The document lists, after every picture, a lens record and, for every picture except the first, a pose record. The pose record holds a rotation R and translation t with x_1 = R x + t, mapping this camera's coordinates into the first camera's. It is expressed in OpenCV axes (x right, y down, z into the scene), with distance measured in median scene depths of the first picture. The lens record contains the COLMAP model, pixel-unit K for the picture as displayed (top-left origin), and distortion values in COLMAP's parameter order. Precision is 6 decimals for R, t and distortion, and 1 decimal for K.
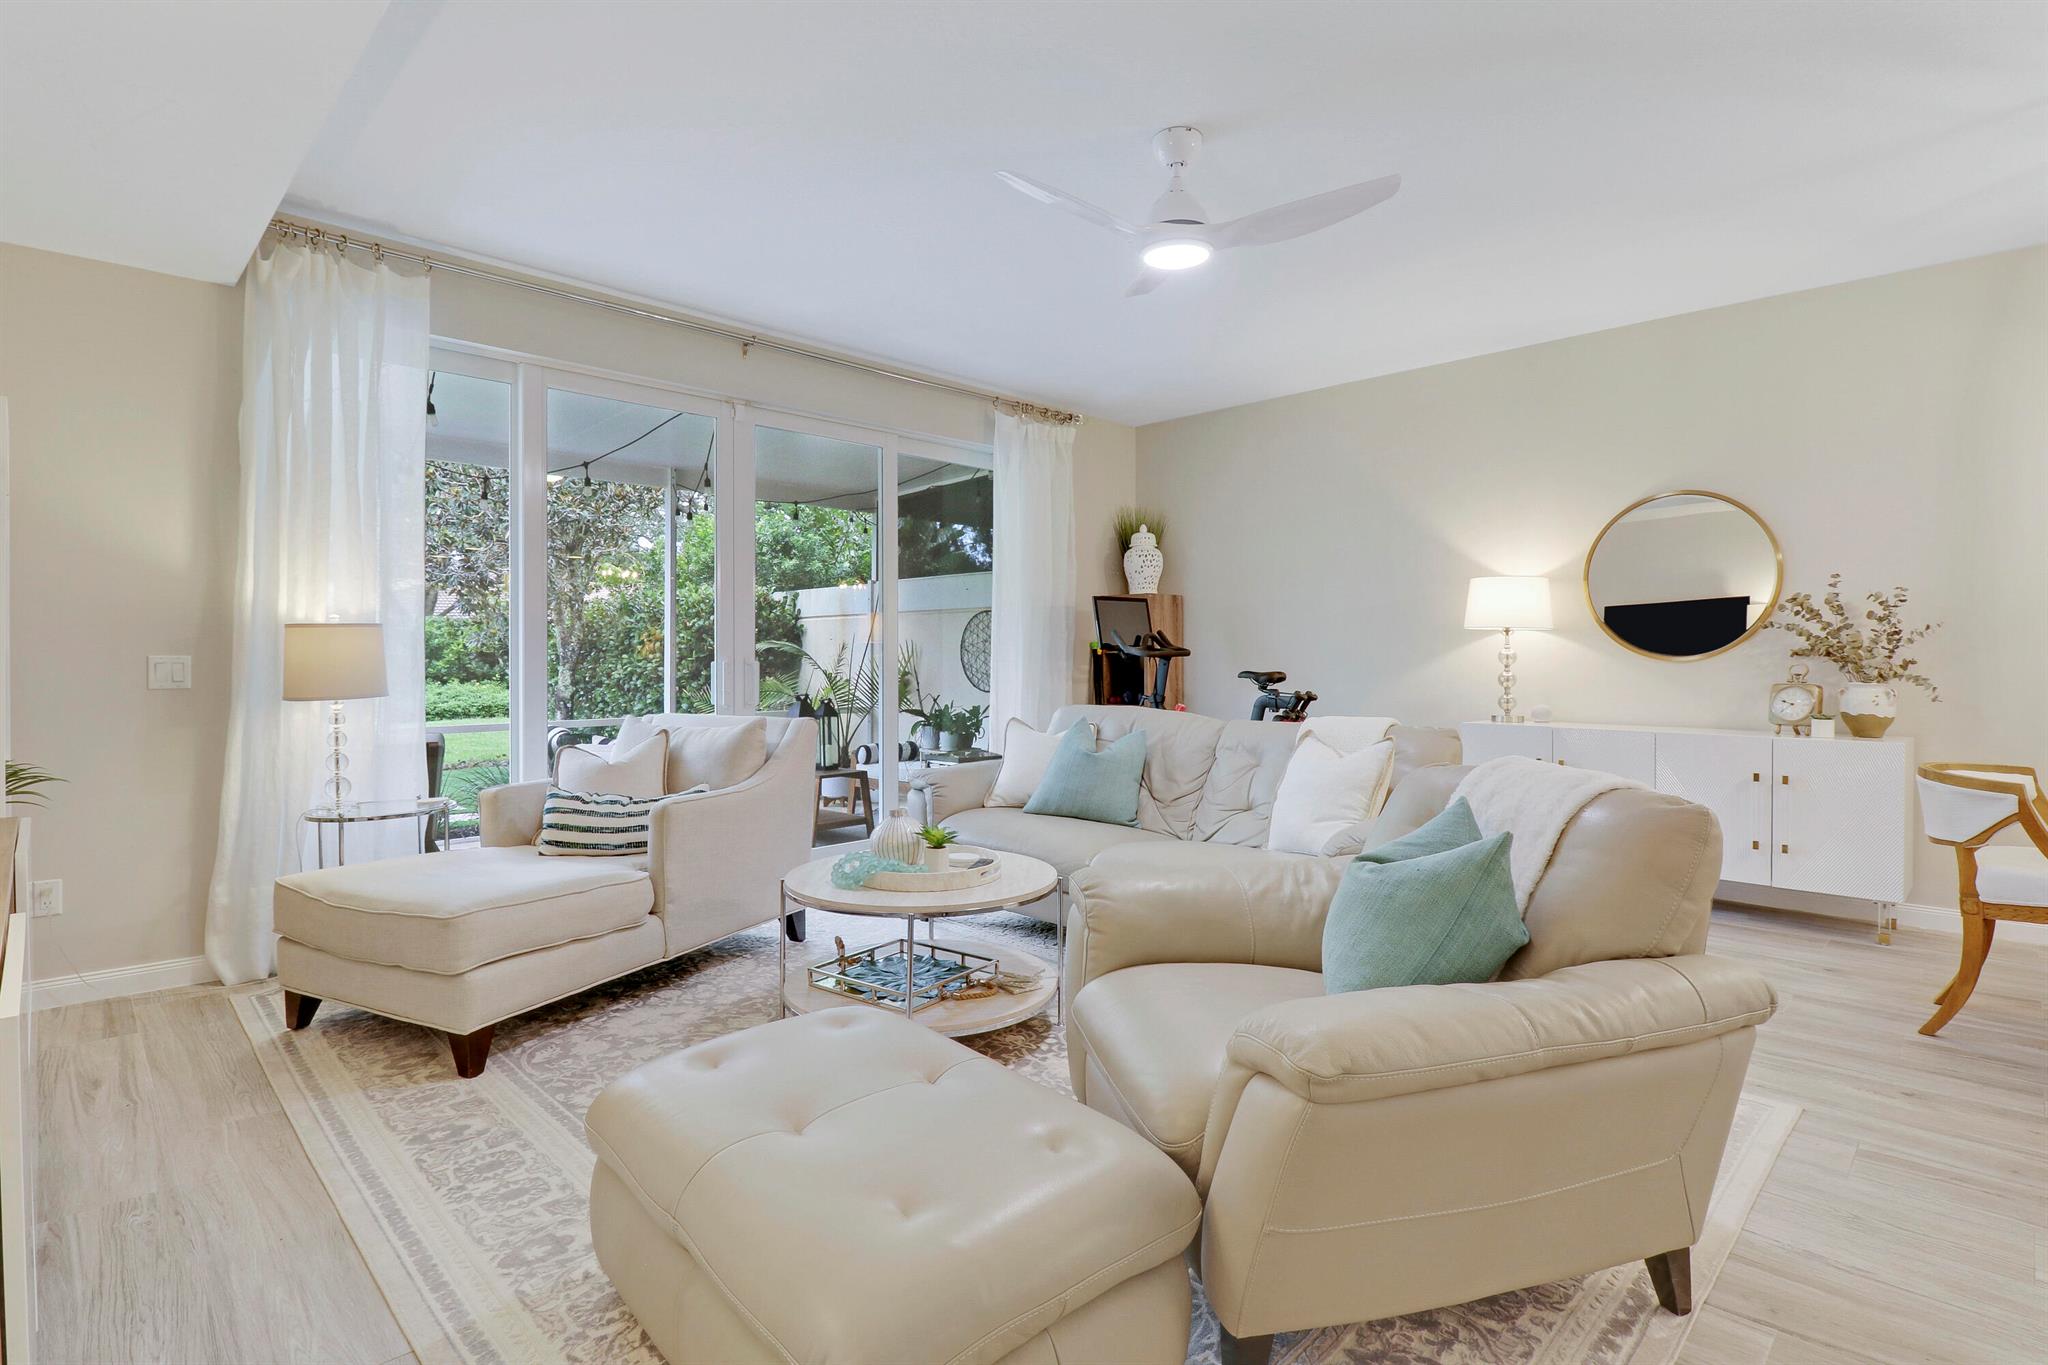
lens RADIAL K [[990.2, 0, 991.7], [0, 990.2, 647.0], [0, 0, 1]] dist [-0.019796, -0.000349]
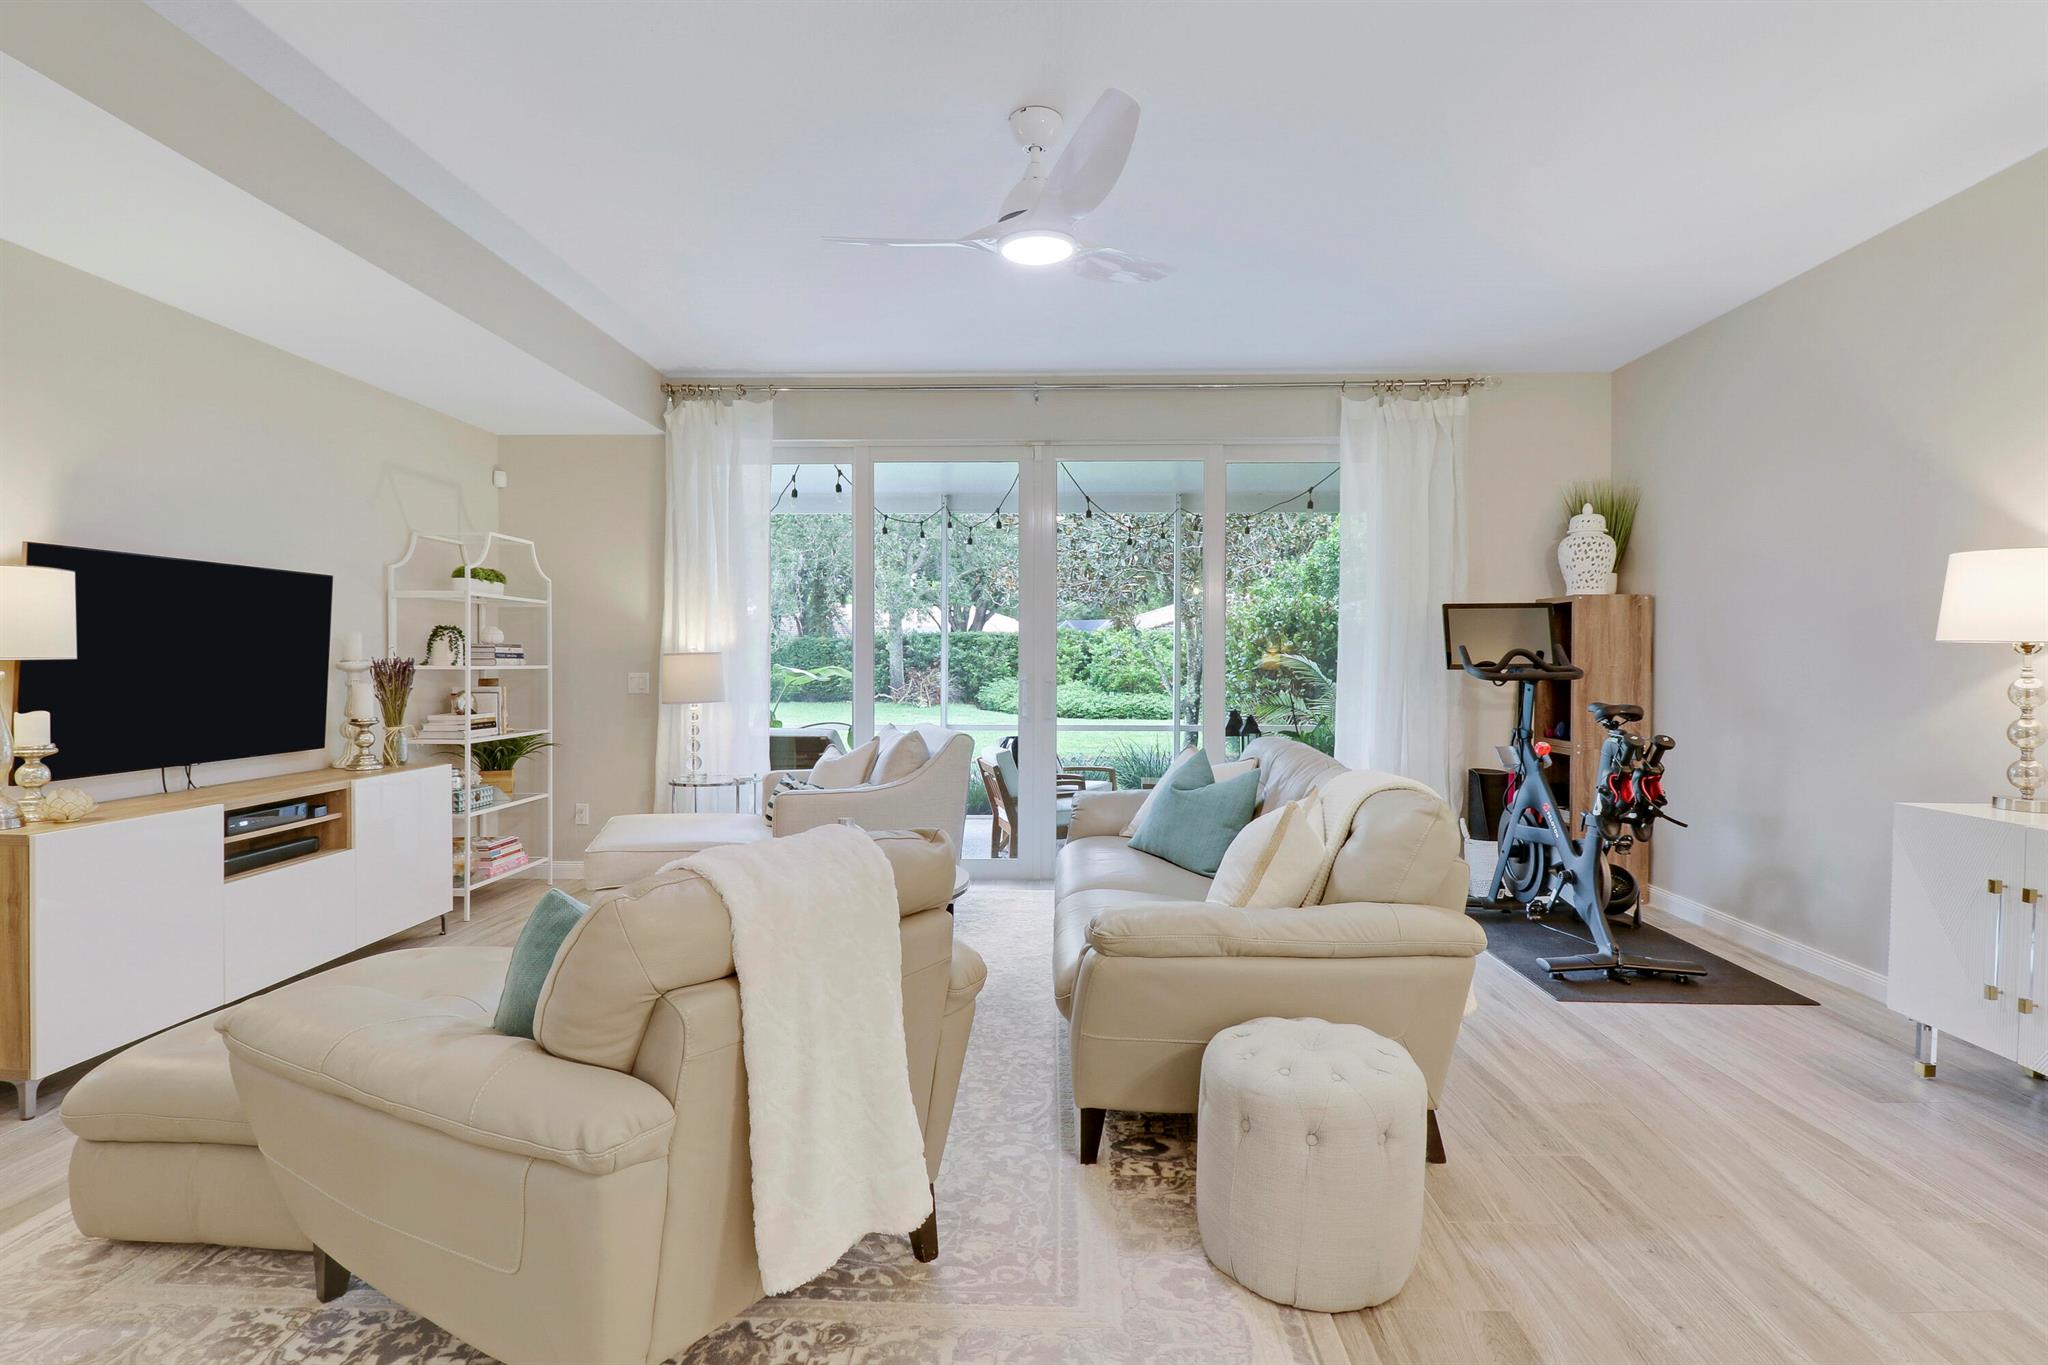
lens RADIAL K [[990.2, 0, 1038.7], [0, 990.2, 672.5], [0, 0, 1]] dist [-0.019796, -0.000349]
pose [[0.705260, 0.011630, -0.708853, 0.398952], [0.003834, 0.999788, 0.020218, -0.011672], [0.708938, -0.016977, 0.705066, 0.167067]]
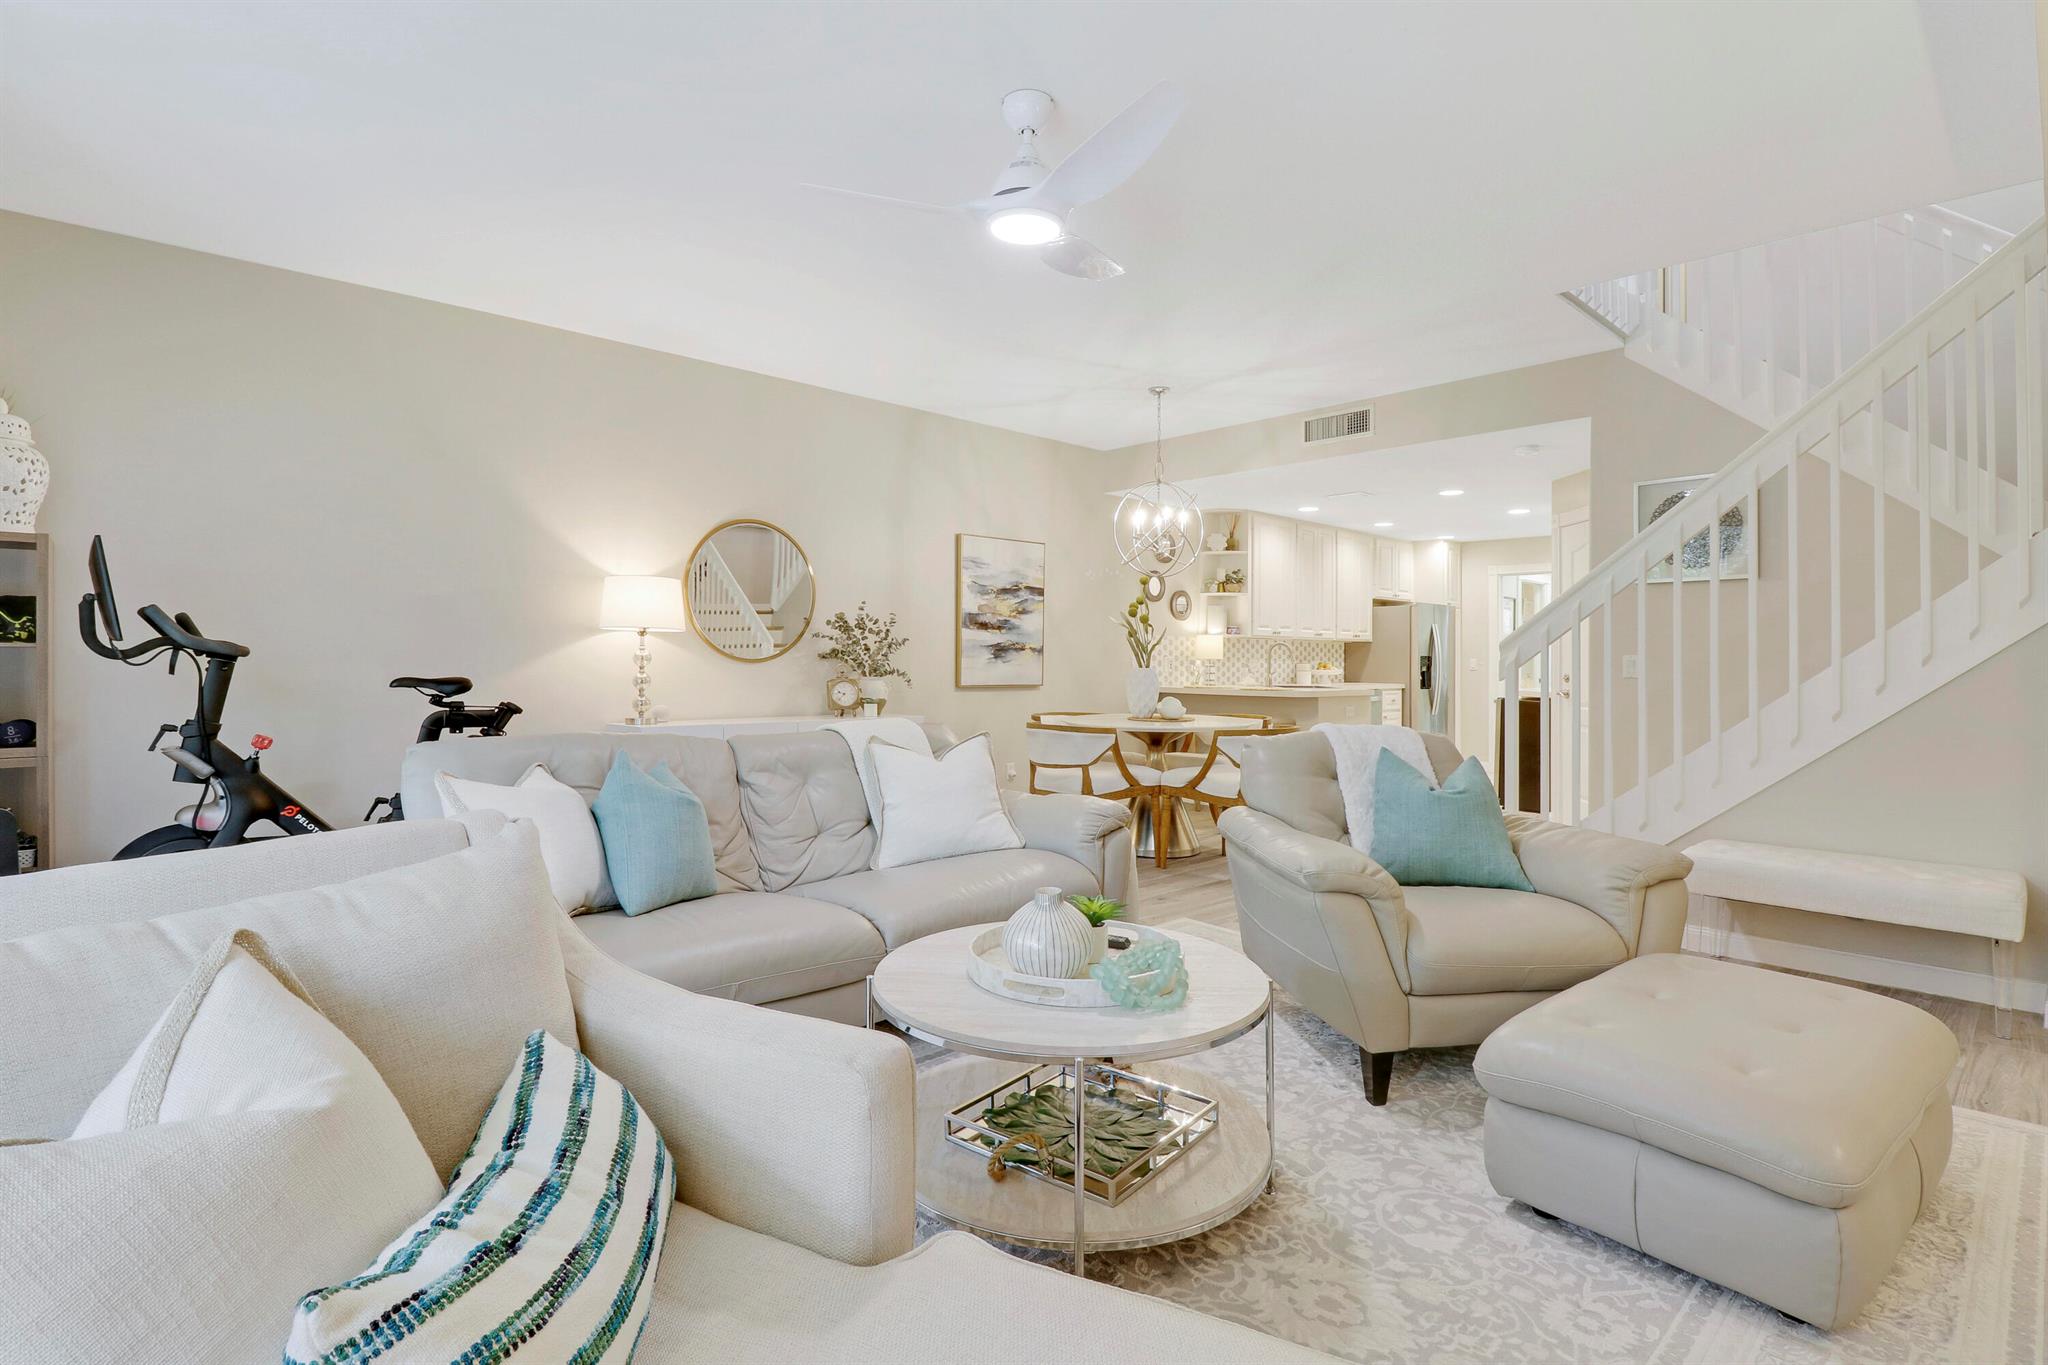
lens RADIAL K [[990.2, 0, 1011.2], [0, 990.2, 671.9], [0, 0, 1]] dist [-0.019796, -0.000349]
pose [[0.044123, -0.012903, 0.998943, -0.353295], [-0.015119, 0.999793, 0.013582, 0.003458], [-0.998912, -0.015703, 0.043919, 0.450087]]
